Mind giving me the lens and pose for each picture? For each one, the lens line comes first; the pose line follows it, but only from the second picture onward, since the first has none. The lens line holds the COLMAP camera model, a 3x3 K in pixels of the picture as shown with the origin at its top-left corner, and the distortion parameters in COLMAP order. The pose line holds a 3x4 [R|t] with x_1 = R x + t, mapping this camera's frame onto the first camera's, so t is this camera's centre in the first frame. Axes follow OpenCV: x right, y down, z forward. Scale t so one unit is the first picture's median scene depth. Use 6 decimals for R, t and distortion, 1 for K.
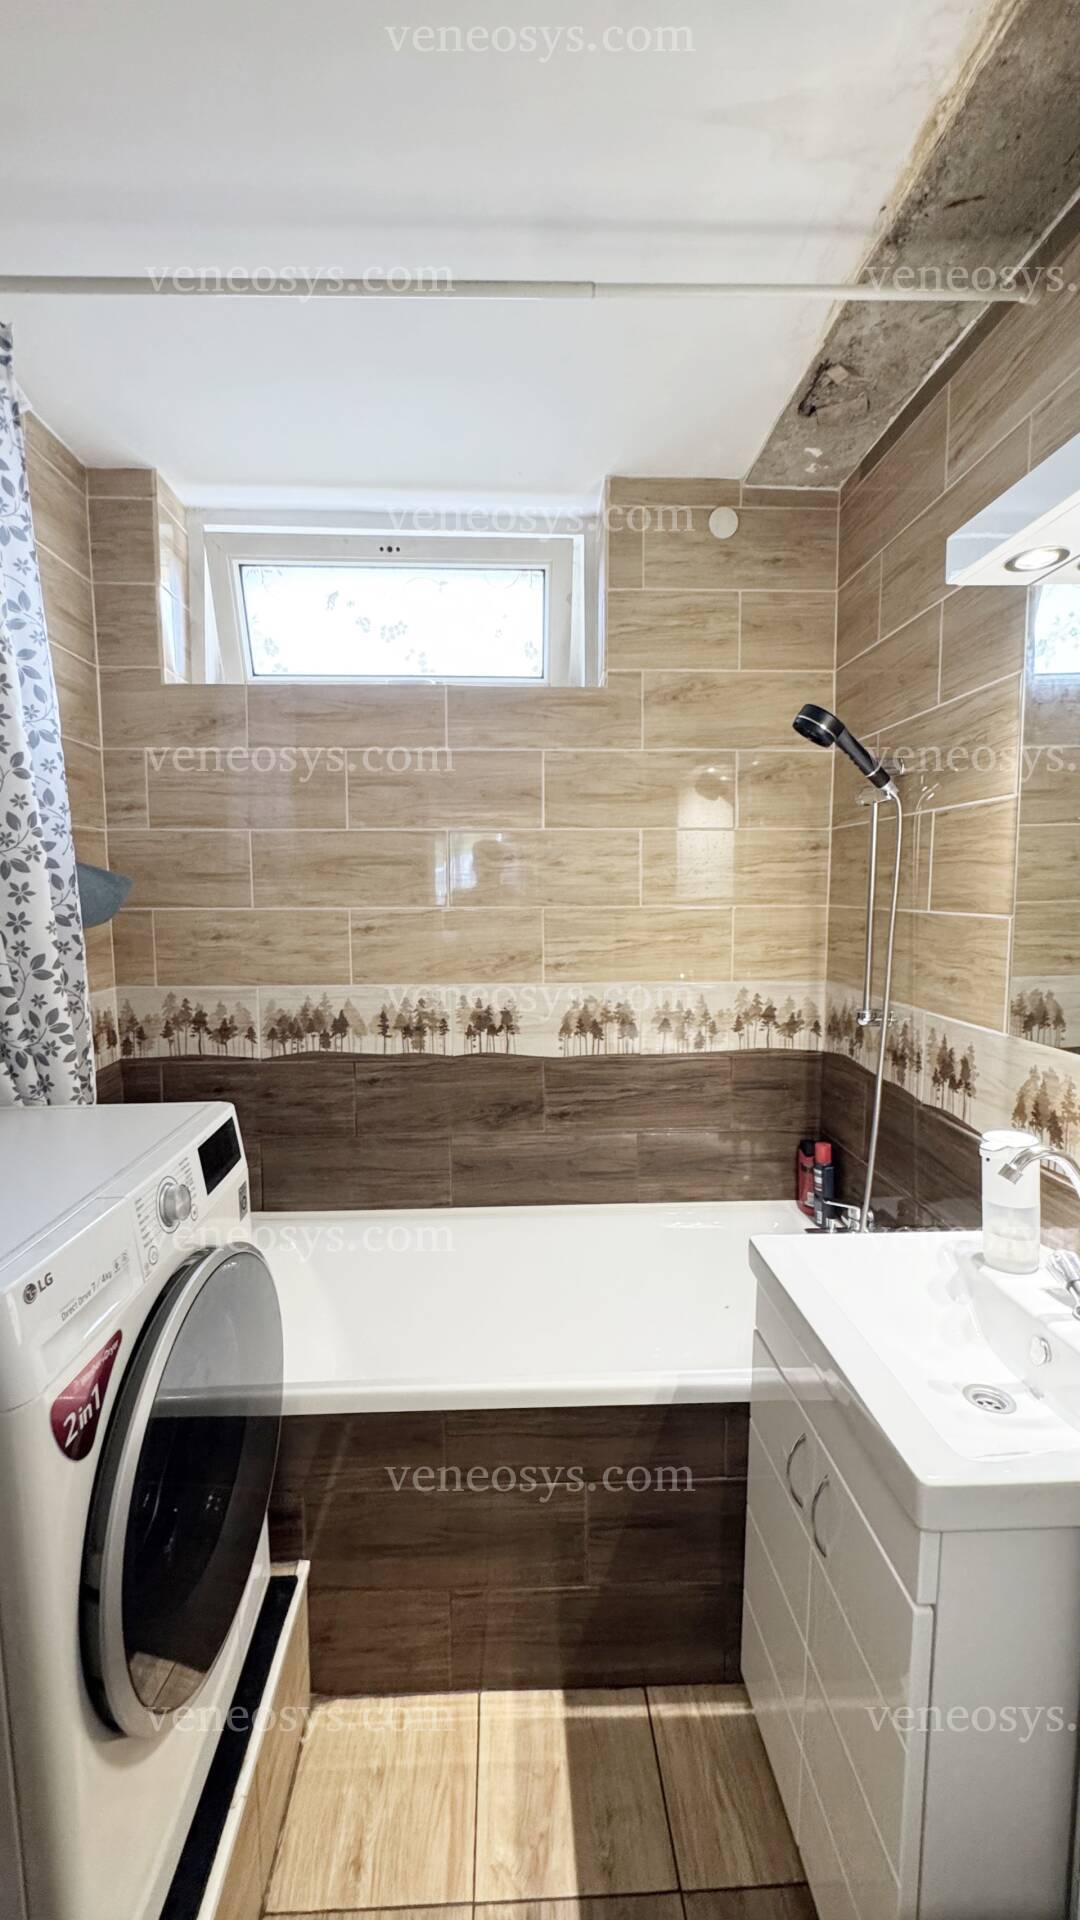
lens RADIAL K [[771.2, 0, 542.1], [0, 771.2, 960.0], [0, 0, 1]] dist [-0.005305, 0.000764]
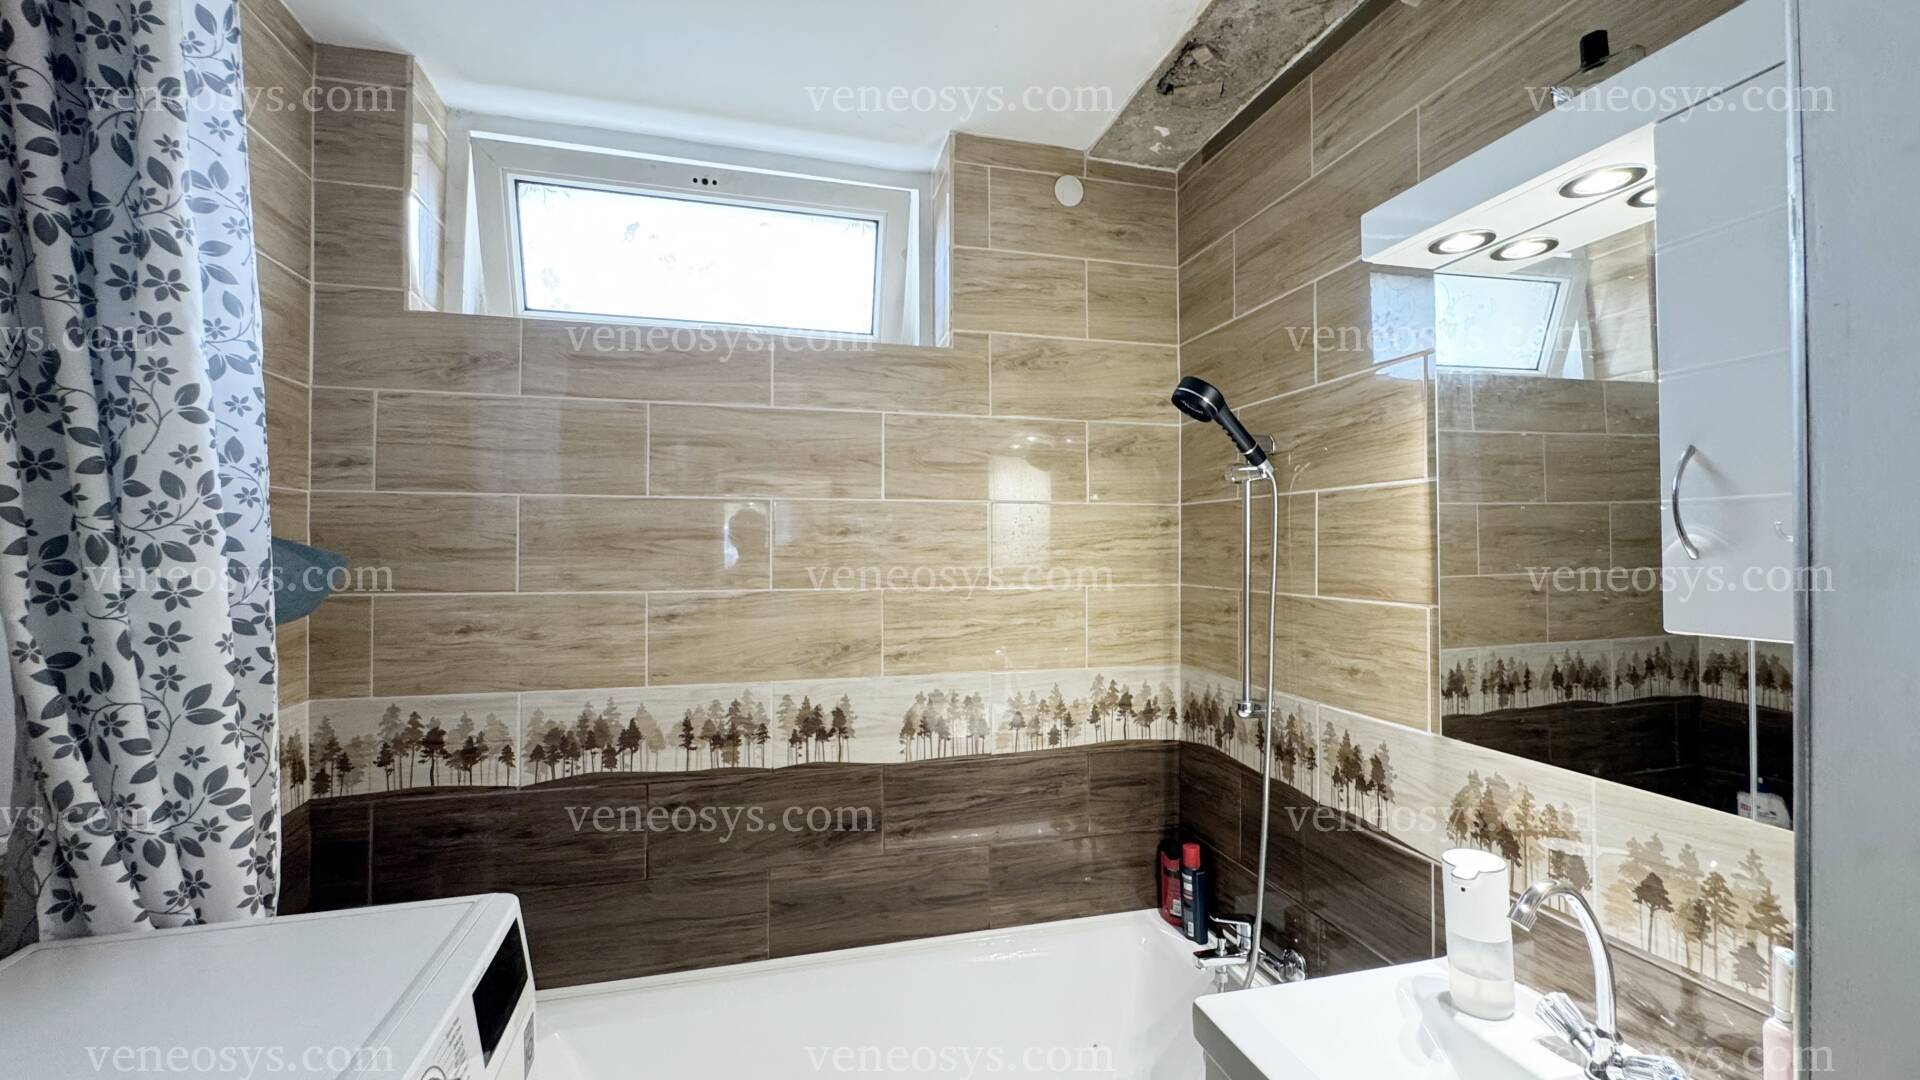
lens RADIAL K [[771.2, 0, 964.7], [0, 771.2, 539.7], [0, 0, 1]] dist [-0.005305, 0.000764]
pose [[0.976708, 0.006656, 0.214472, -0.102499], [0.015840, 0.994555, -0.103000, -0.034496], [-0.213989, 0.103998, 0.971284, 0.136722]]
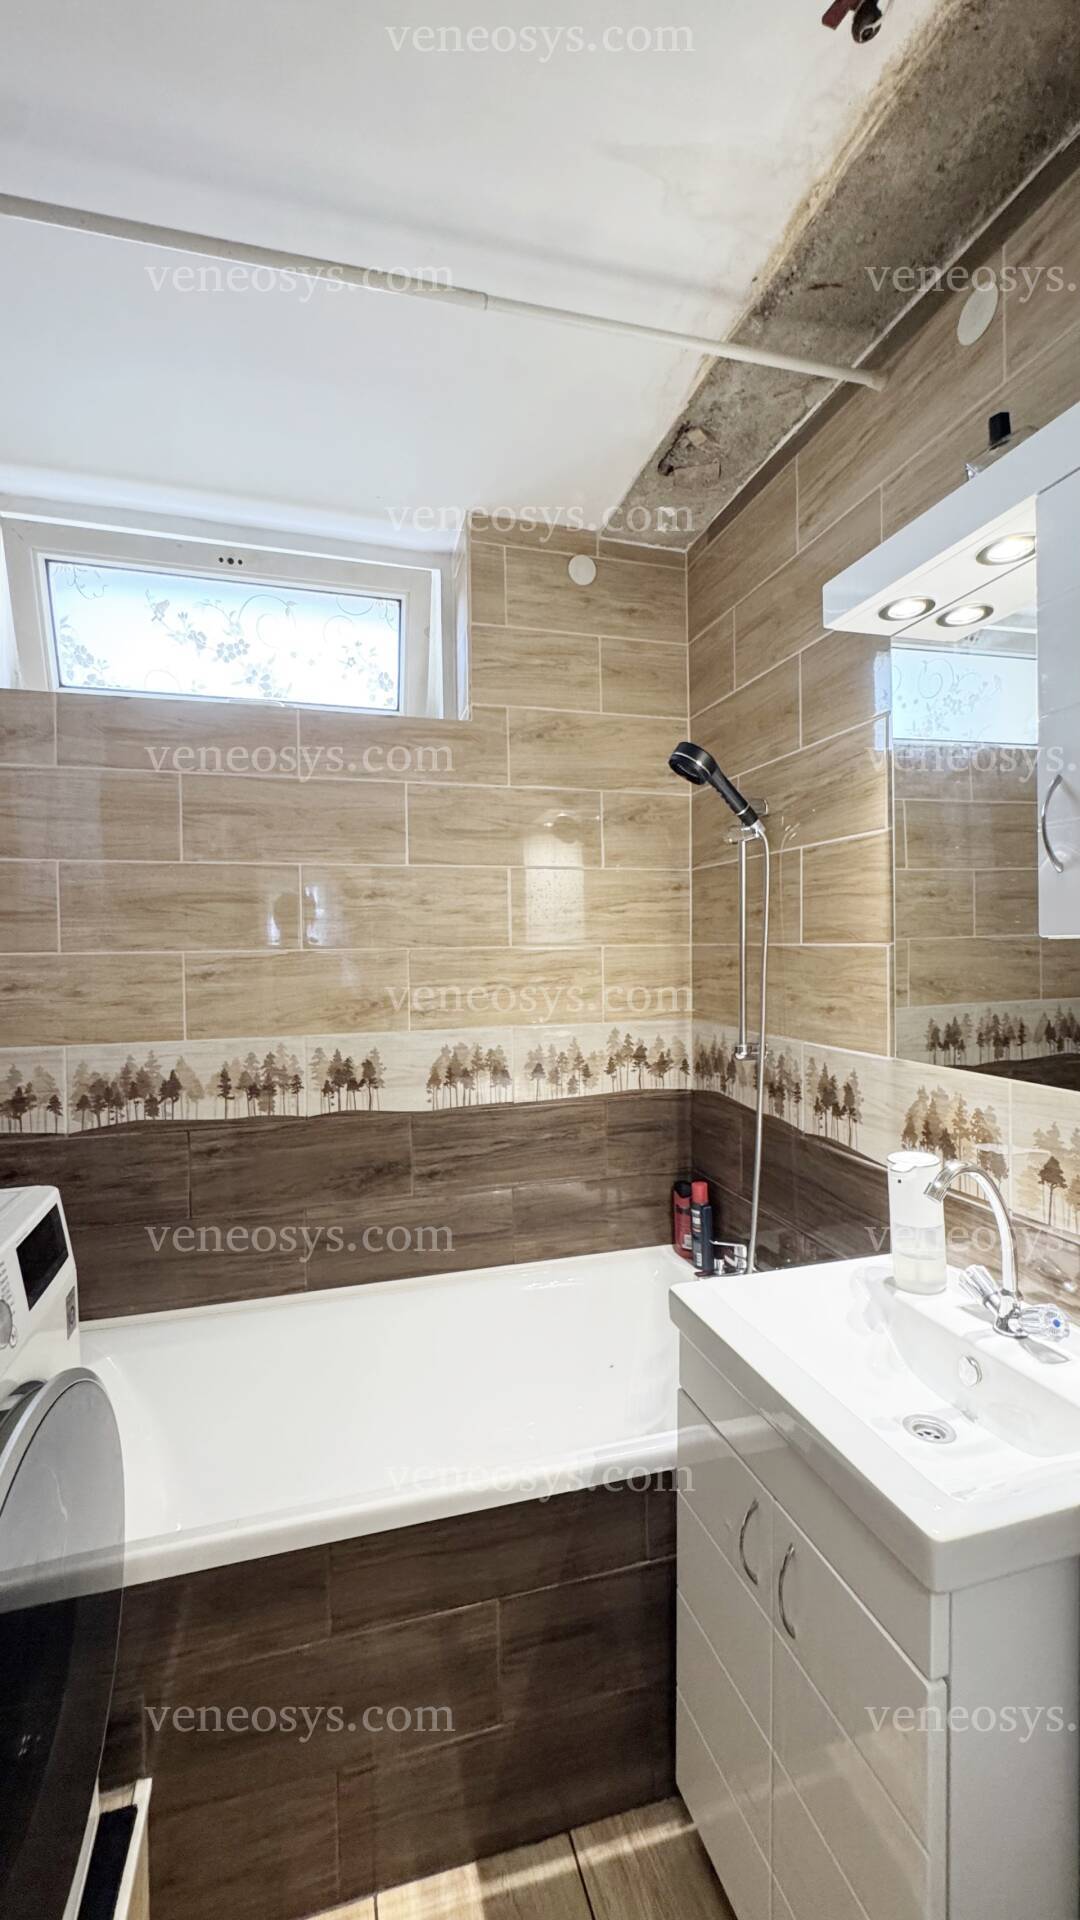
lens RADIAL K [[771.2, 0, 541.9], [0, 771.2, 960.4], [0, 0, 1]] dist [-0.005305, 0.000764]
pose [[0.971692, -0.013067, 0.235889, -0.065818], [0.030440, 0.997071, -0.070157, 0.016930], [-0.234281, 0.075351, 0.969244, 0.067759]]
